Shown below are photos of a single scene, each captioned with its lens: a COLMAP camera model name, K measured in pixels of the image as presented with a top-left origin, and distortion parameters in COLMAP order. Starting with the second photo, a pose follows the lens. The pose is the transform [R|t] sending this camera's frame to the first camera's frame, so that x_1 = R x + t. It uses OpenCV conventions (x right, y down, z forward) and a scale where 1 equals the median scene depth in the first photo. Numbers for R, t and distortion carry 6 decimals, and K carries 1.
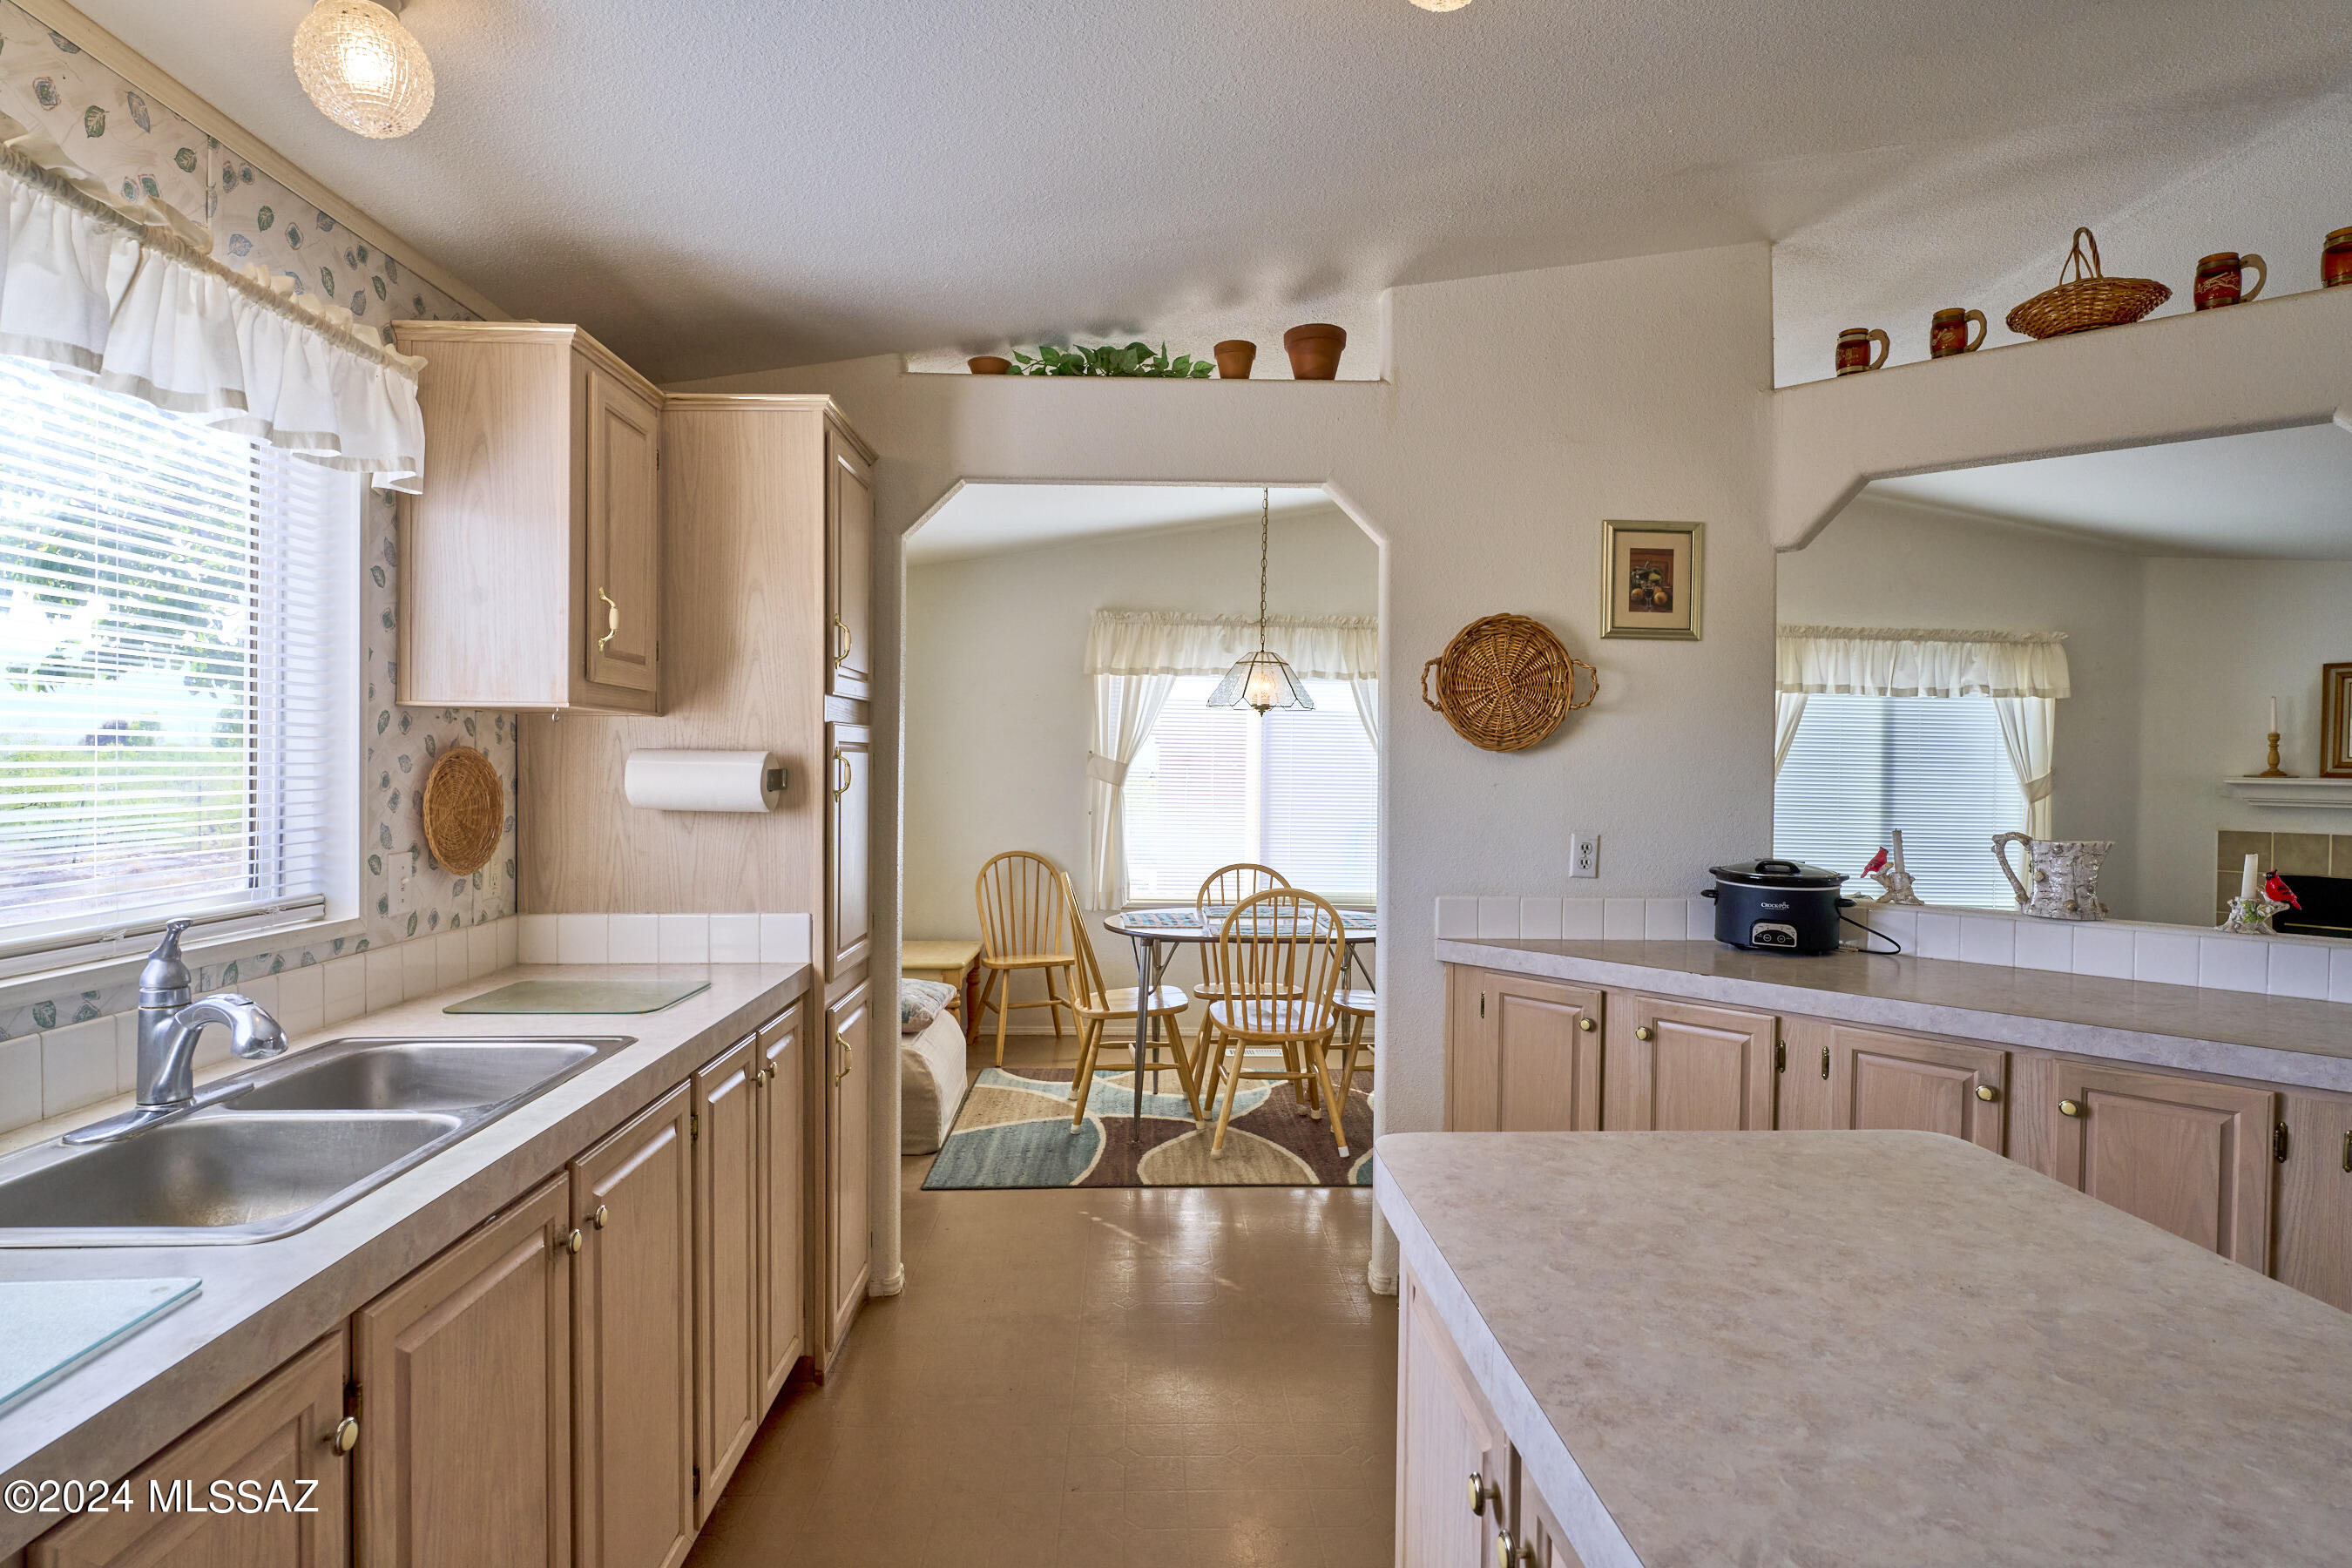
lens RADIAL K [[1225.9, 0, 1180.5], [0, 1225.9, 772.7], [0, 0, 1]] dist [-0.001661, -0.001300]
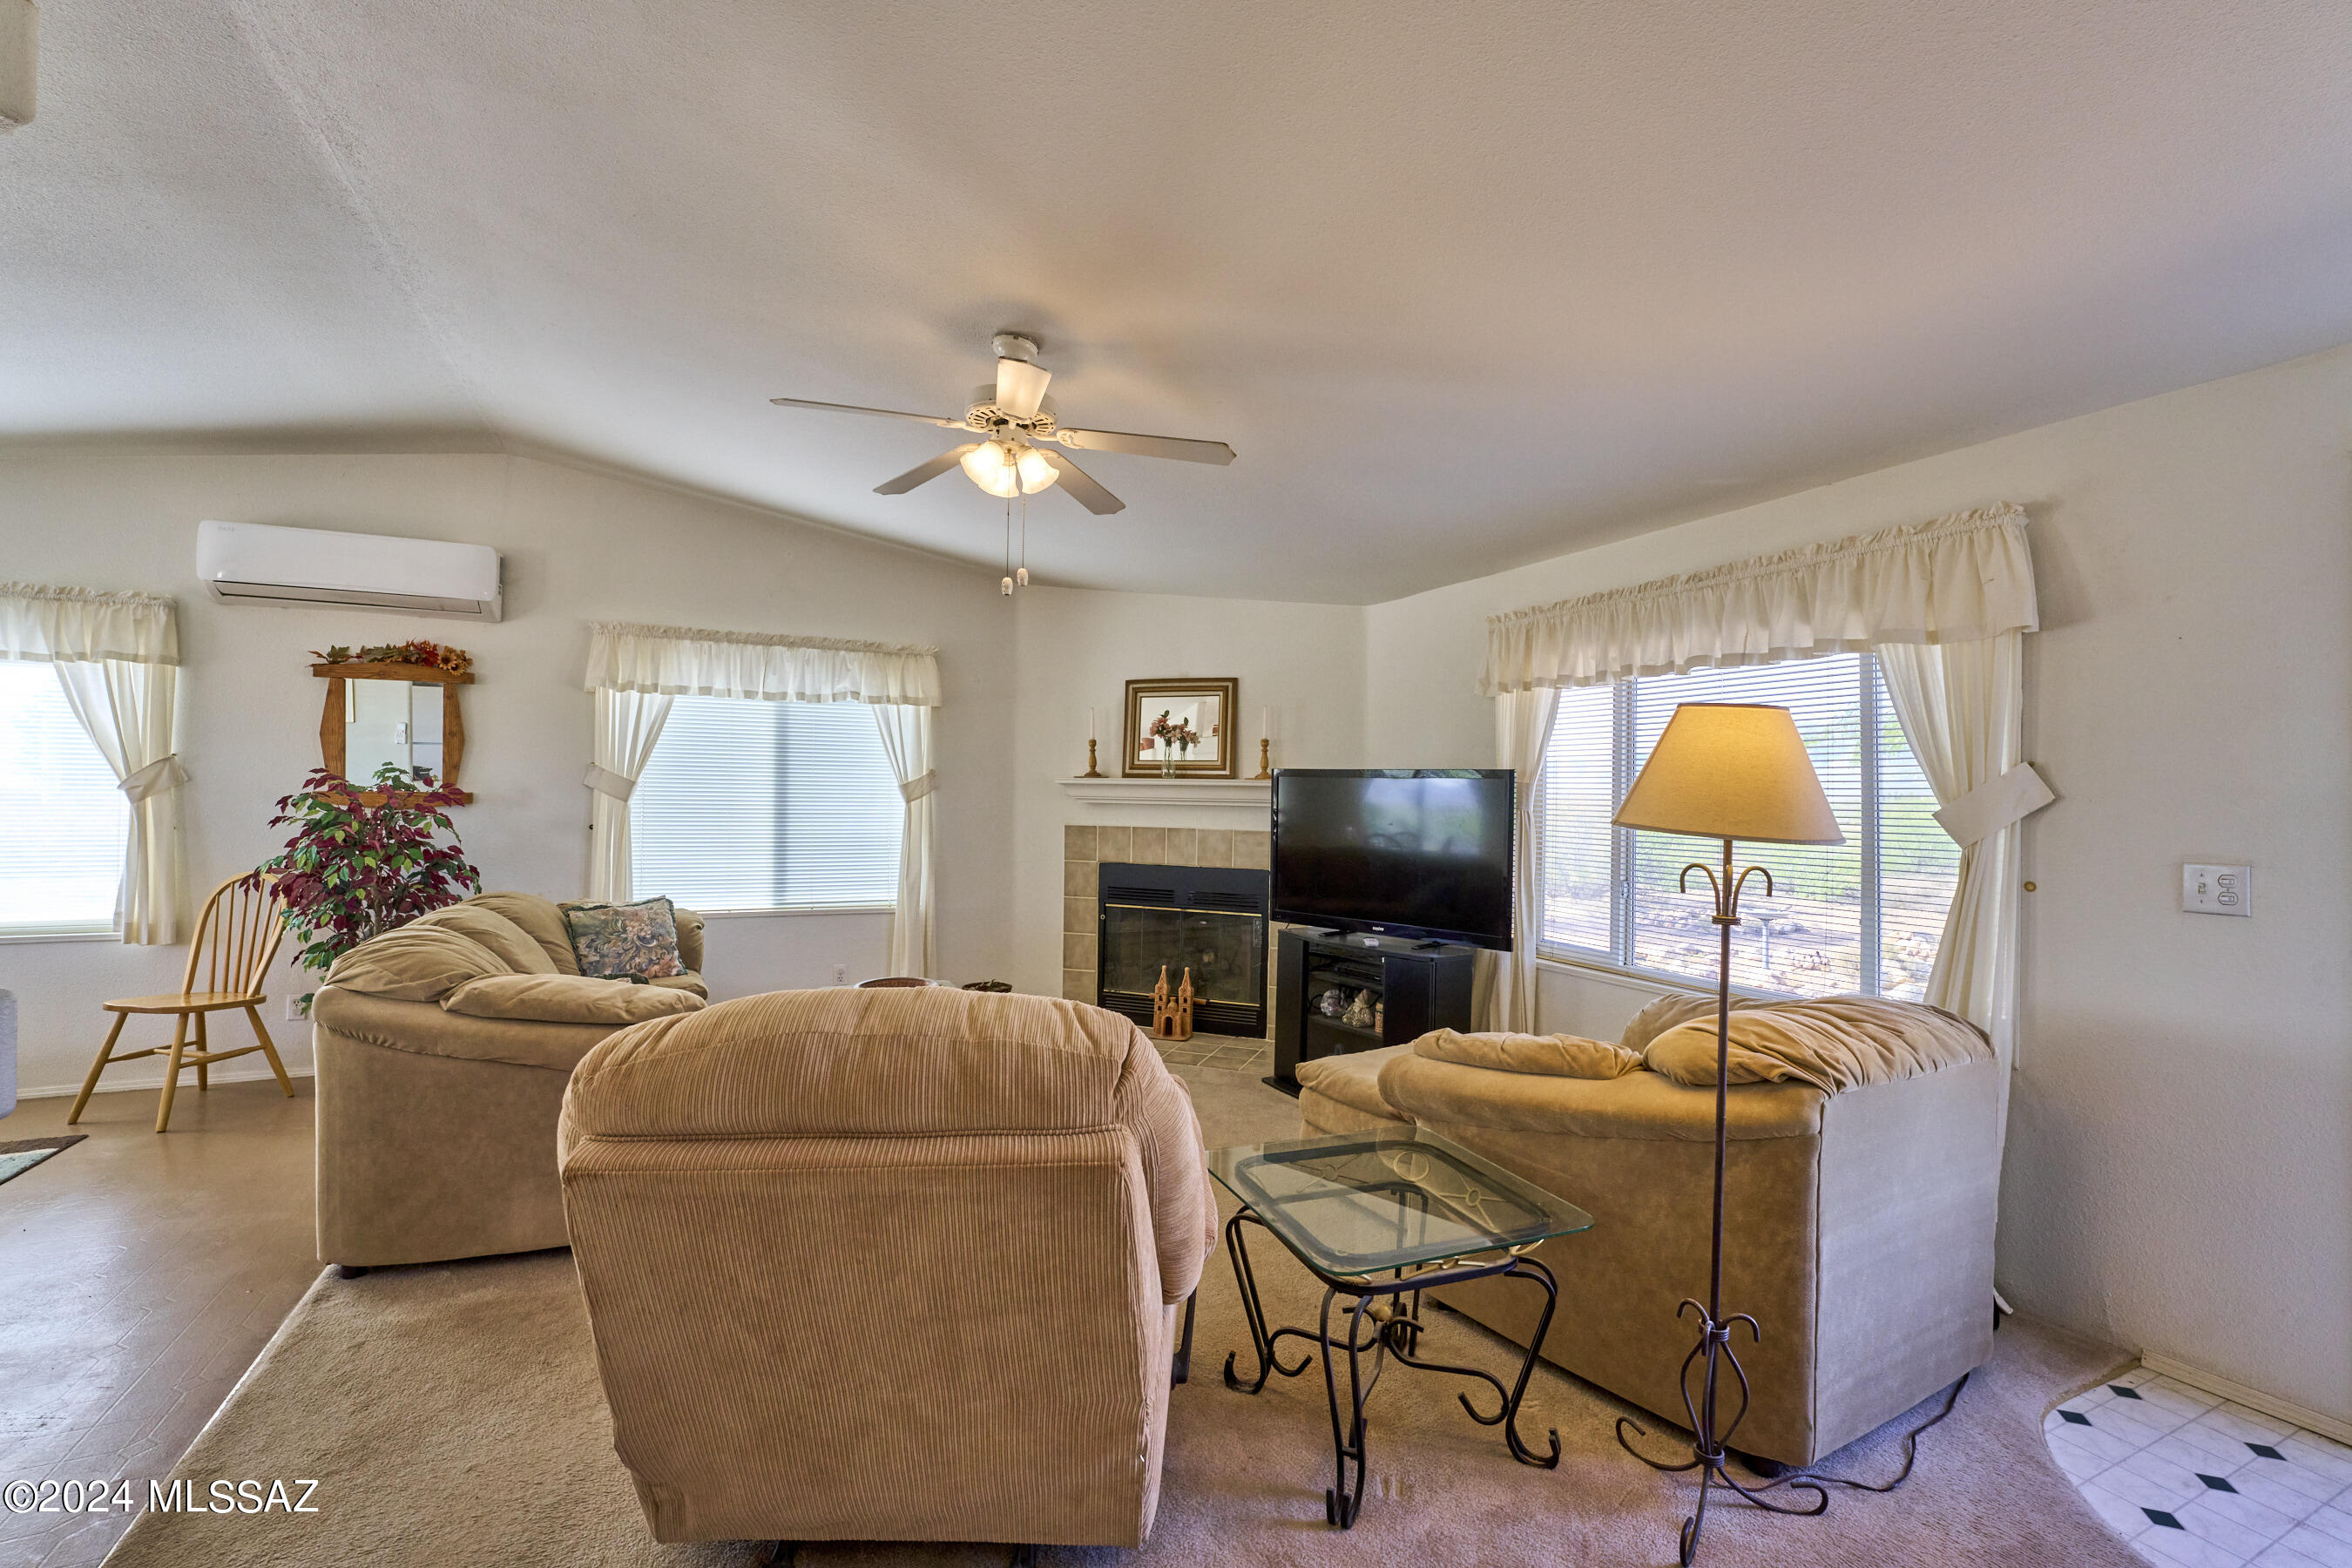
lens RADIAL K [[1021.9, 0, 1174.8], [0, 1021.9, 784.1], [0, 0, 1]] dist [-0.013482, -0.000439]
pose [[0.918221, -0.003674, 0.396052, 1.091974], [0.007319, 0.999944, -0.007695, 0.032856], [-0.396001, 0.009964, 0.918196, 0.164460]]
